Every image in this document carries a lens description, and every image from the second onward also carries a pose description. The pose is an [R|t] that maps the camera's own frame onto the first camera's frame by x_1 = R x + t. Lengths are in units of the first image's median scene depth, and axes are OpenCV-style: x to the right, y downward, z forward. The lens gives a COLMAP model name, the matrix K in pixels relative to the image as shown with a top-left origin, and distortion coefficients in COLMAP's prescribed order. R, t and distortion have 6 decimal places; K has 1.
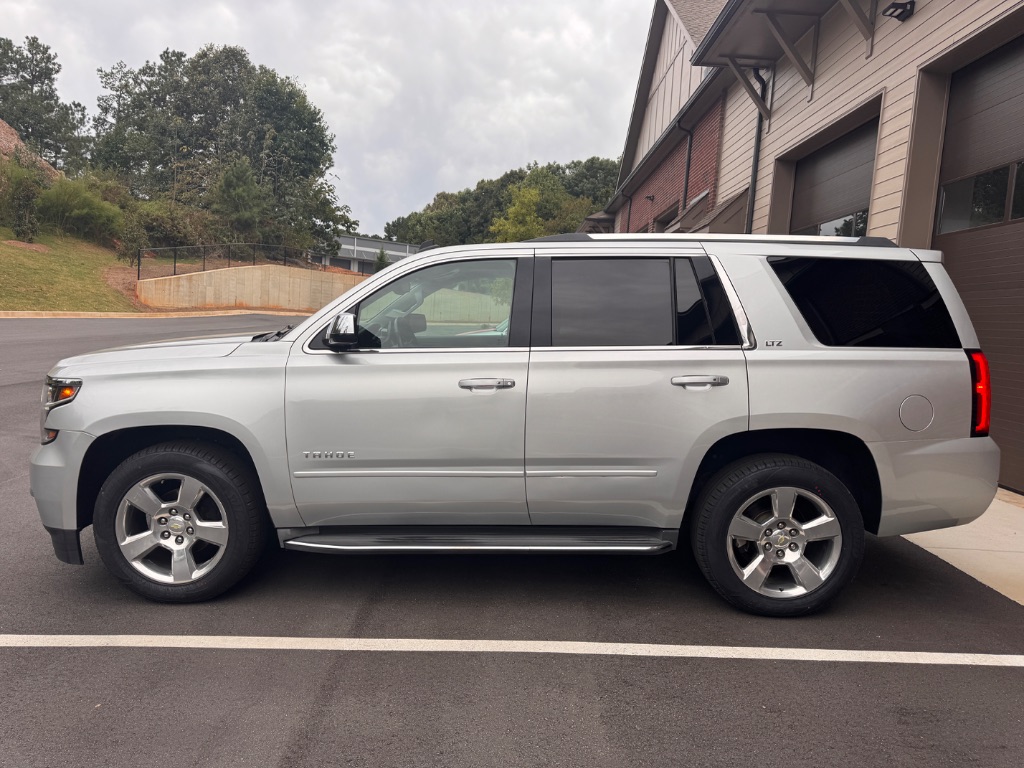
lens RADIAL K [[732.5, 0, 512.0], [0, 732.5, 384.0], [0, 0, 1]] dist [-0.001064, 0.002910]
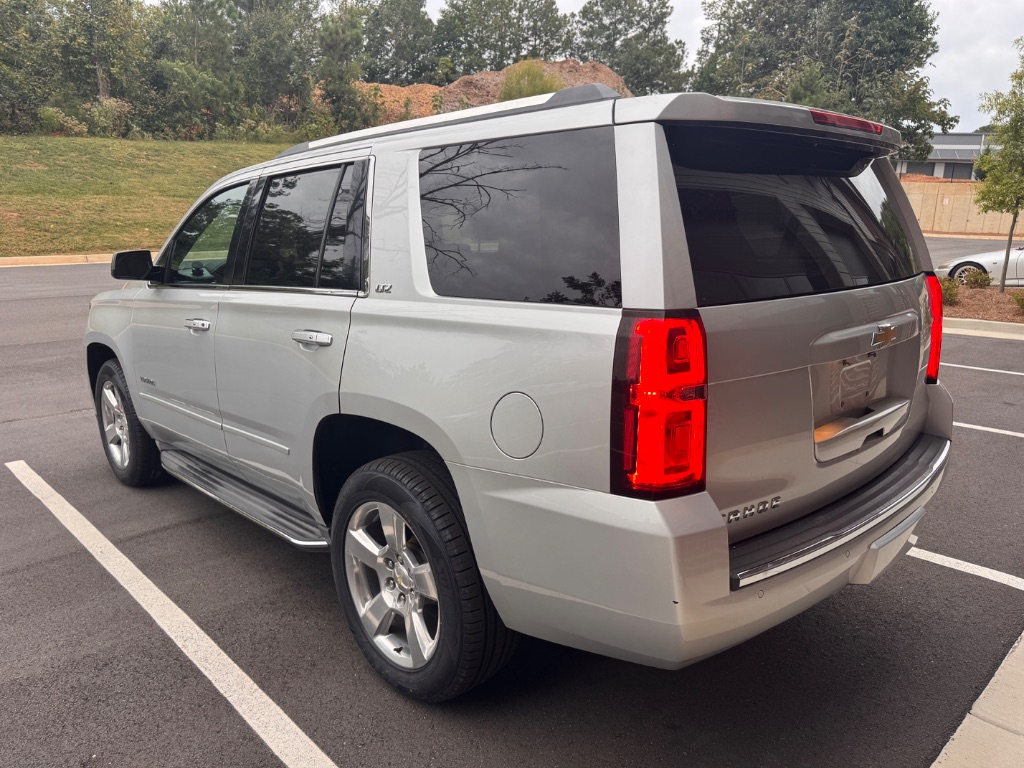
lens RADIAL K [[732.5, 0, 512.0], [0, 732.5, 384.0], [0, 0, 1]] dist [-0.001064, 0.002910]
pose [[0.694040, 0.113359, -0.710955, 0.062203], [-0.036335, 0.991783, 0.122665, -0.003753], [0.719019, -0.059302, 0.692456, 0.042419]]
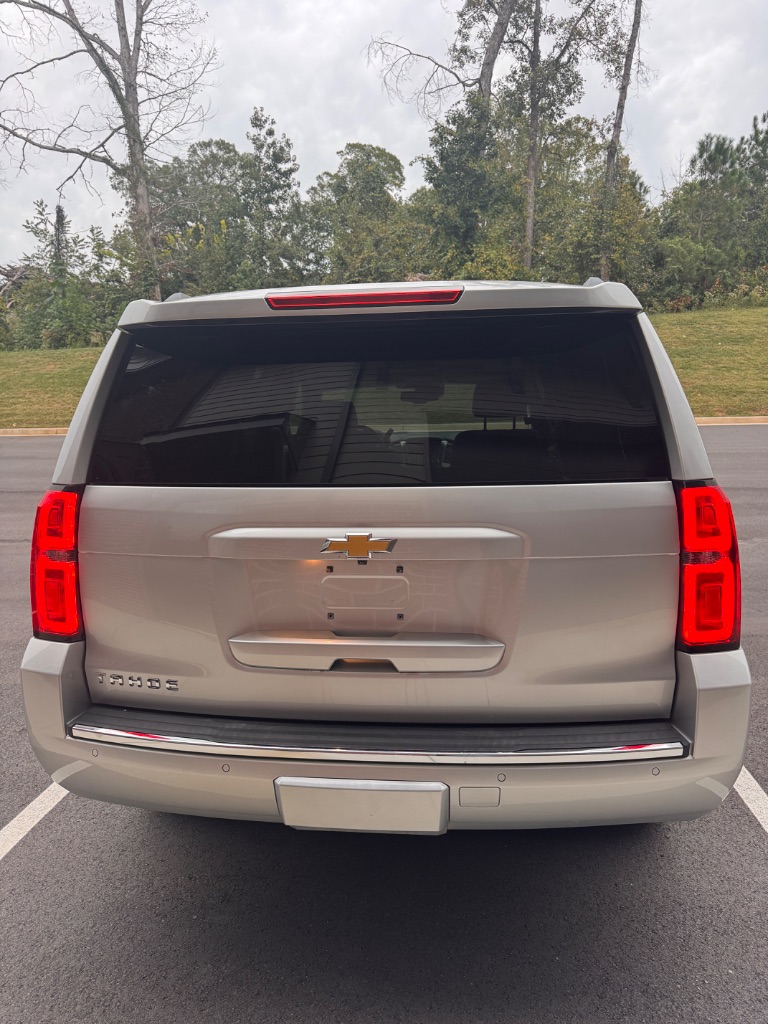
lens RADIAL K [[732.5, 0, 384.0], [0, 732.5, 512.0], [0, 0, 1]] dist [-0.001064, 0.002910]
pose [[-0.087898, 0.117908, -0.989127, 0.078018], [-0.081153, 0.988822, 0.125083, -0.007408], [0.992818, 0.091265, -0.077347, 0.082969]]
